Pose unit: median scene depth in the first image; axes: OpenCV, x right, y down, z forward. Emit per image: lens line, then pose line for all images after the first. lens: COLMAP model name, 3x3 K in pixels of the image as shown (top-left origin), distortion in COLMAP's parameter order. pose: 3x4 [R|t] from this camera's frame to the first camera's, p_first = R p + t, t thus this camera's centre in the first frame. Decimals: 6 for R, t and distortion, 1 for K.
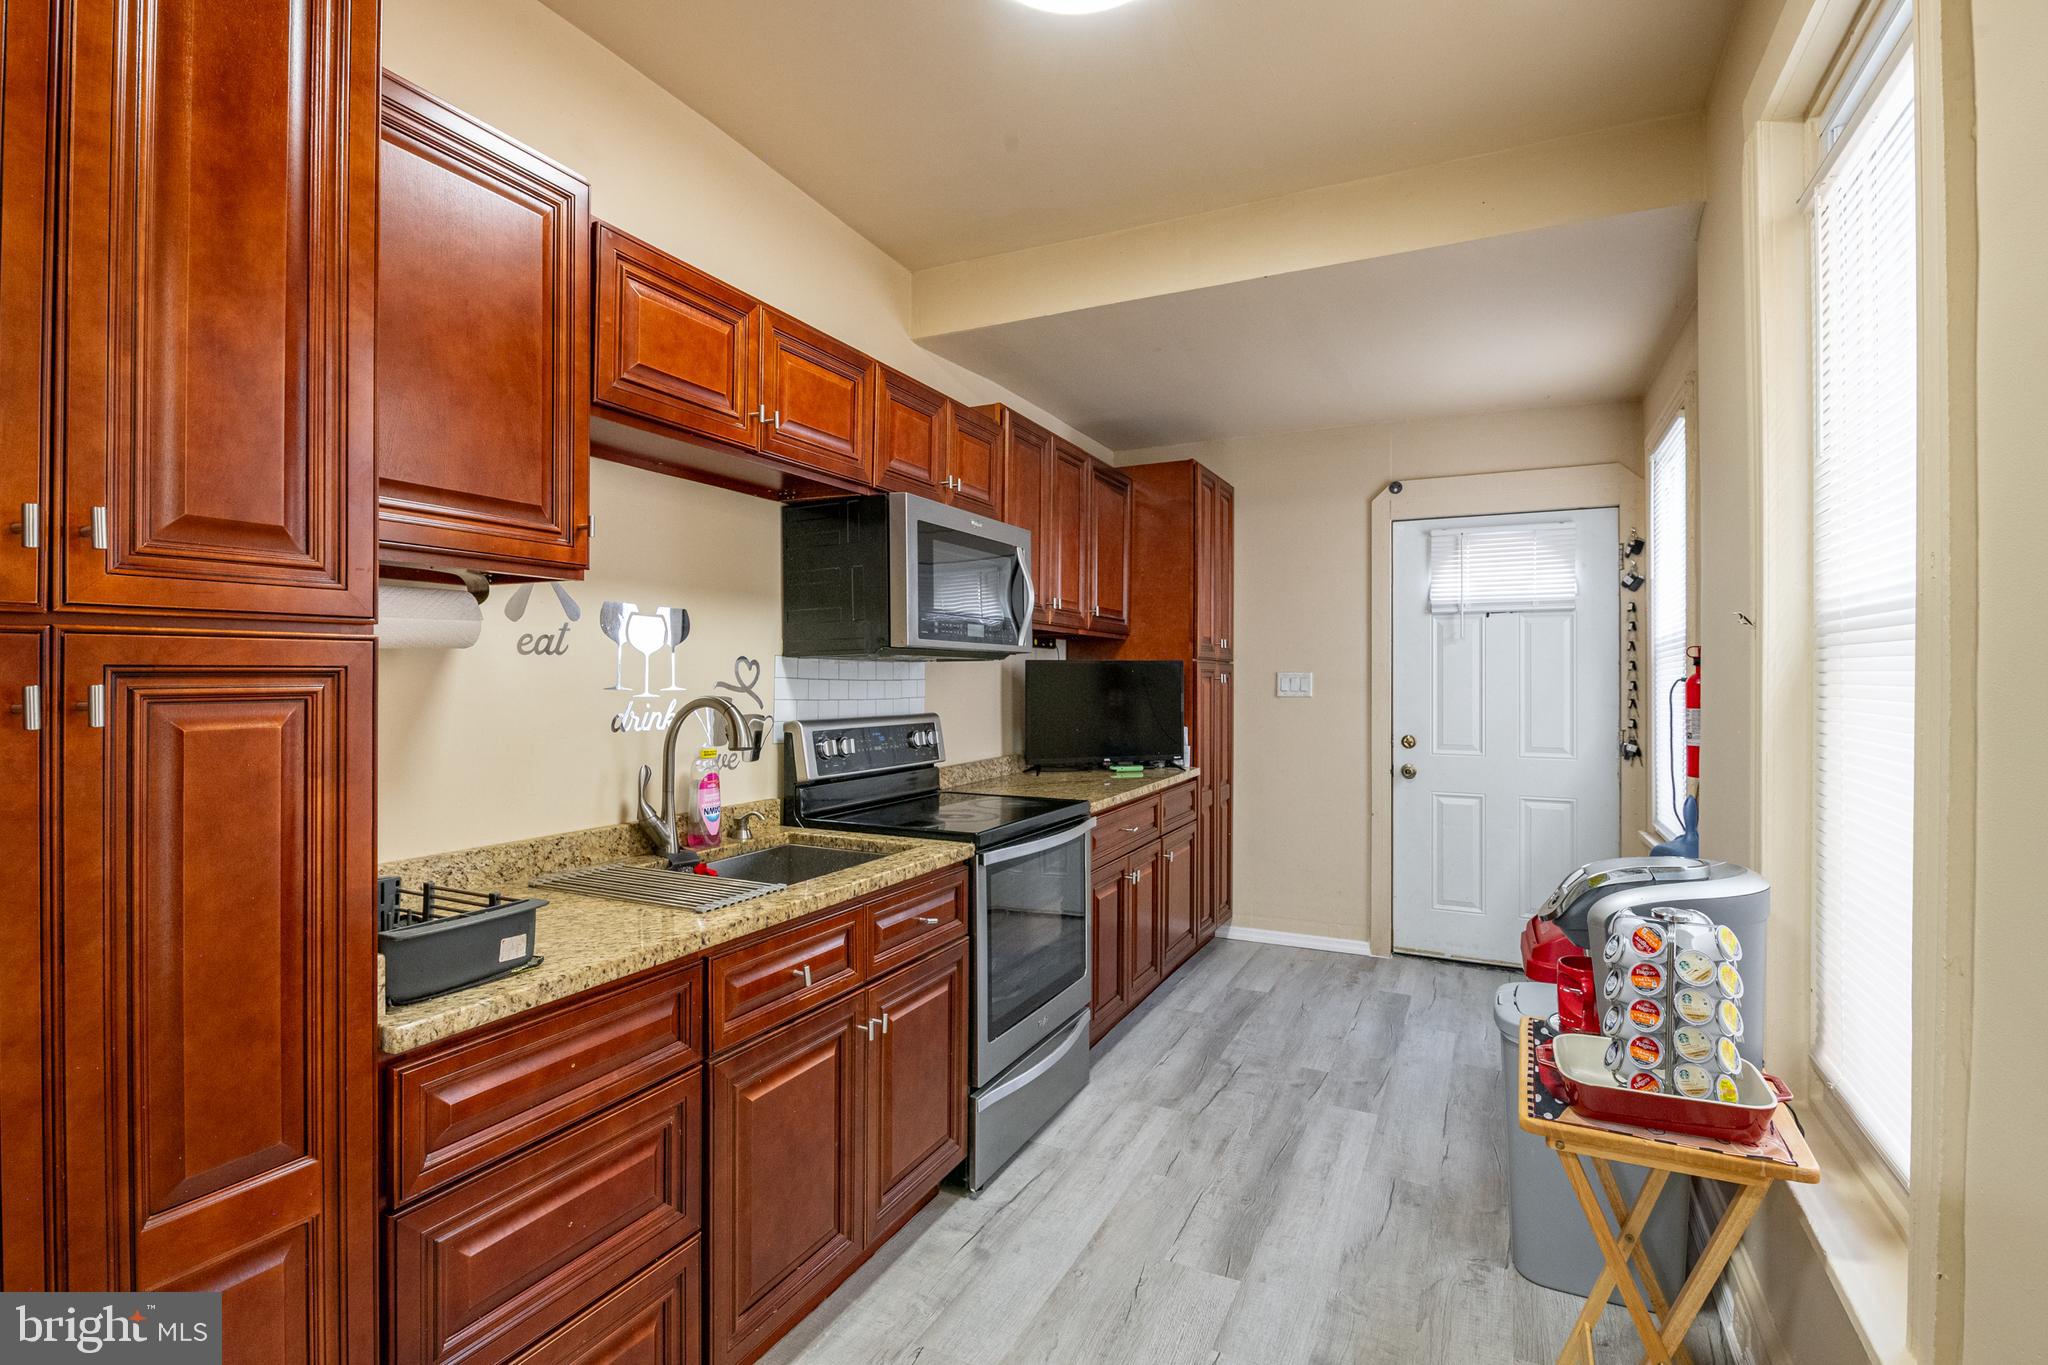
lens RADIAL K [[991.7, 0, 1025.0], [0, 991.7, 679.6], [0, 0, 1]] dist [0.003150, 0.000100]
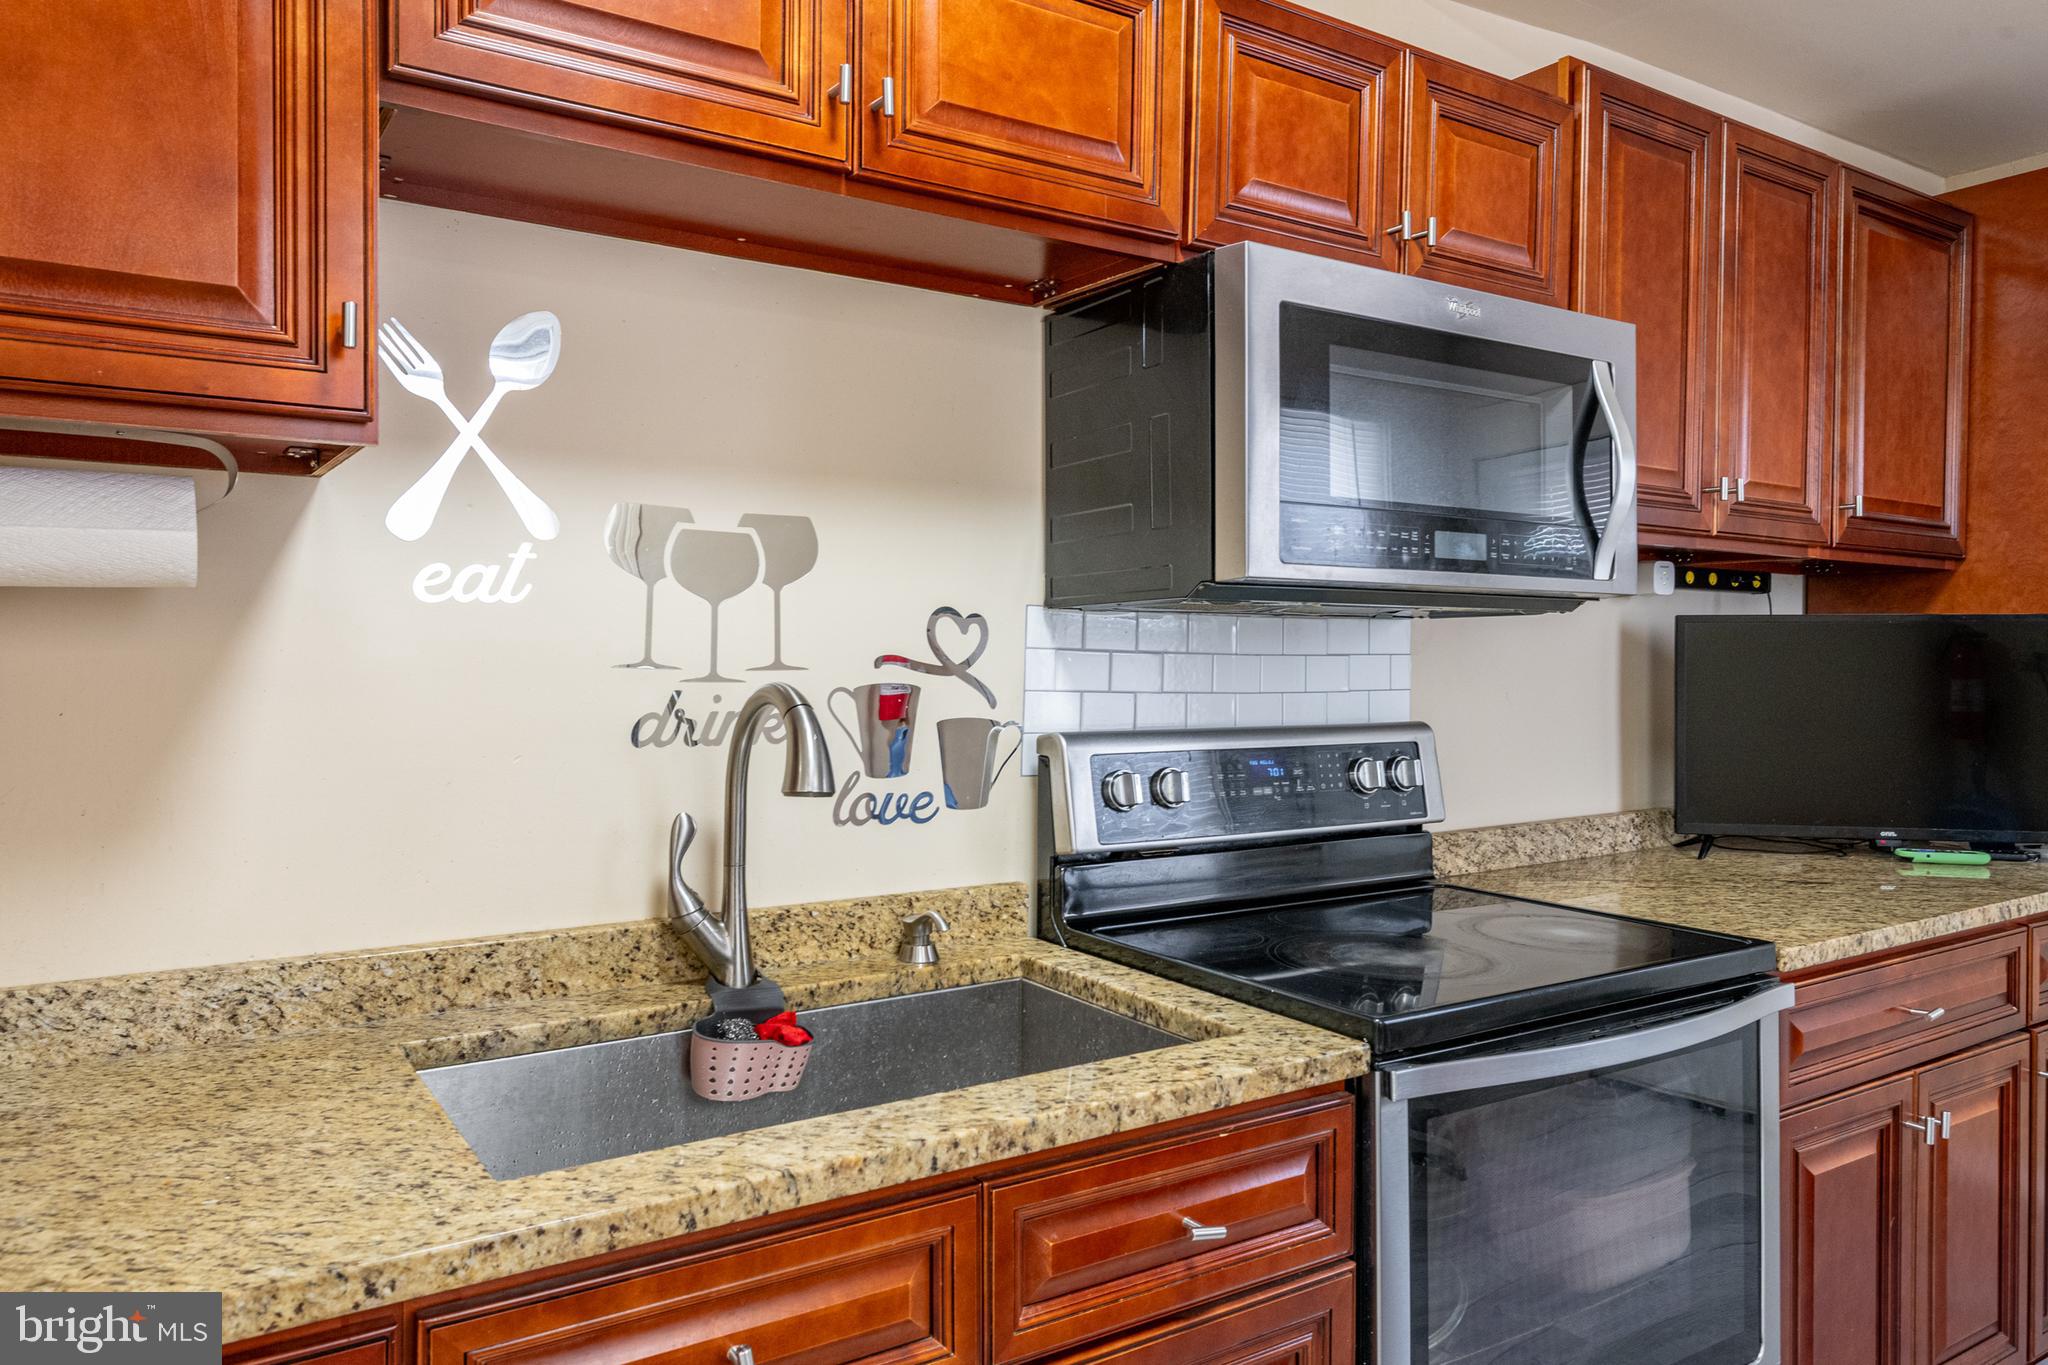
lens RADIAL K [[1382.1, 0, 977.8], [0, 1382.1, 654.2], [0, 0, 1]] dist [0.012981, 0.004160]
pose [[0.845505, 0.006967, -0.533922, 0.109489], [-0.006852, 0.999974, 0.002198, 0.000023], [0.533923, 0.001800, 0.845531, 0.375096]]
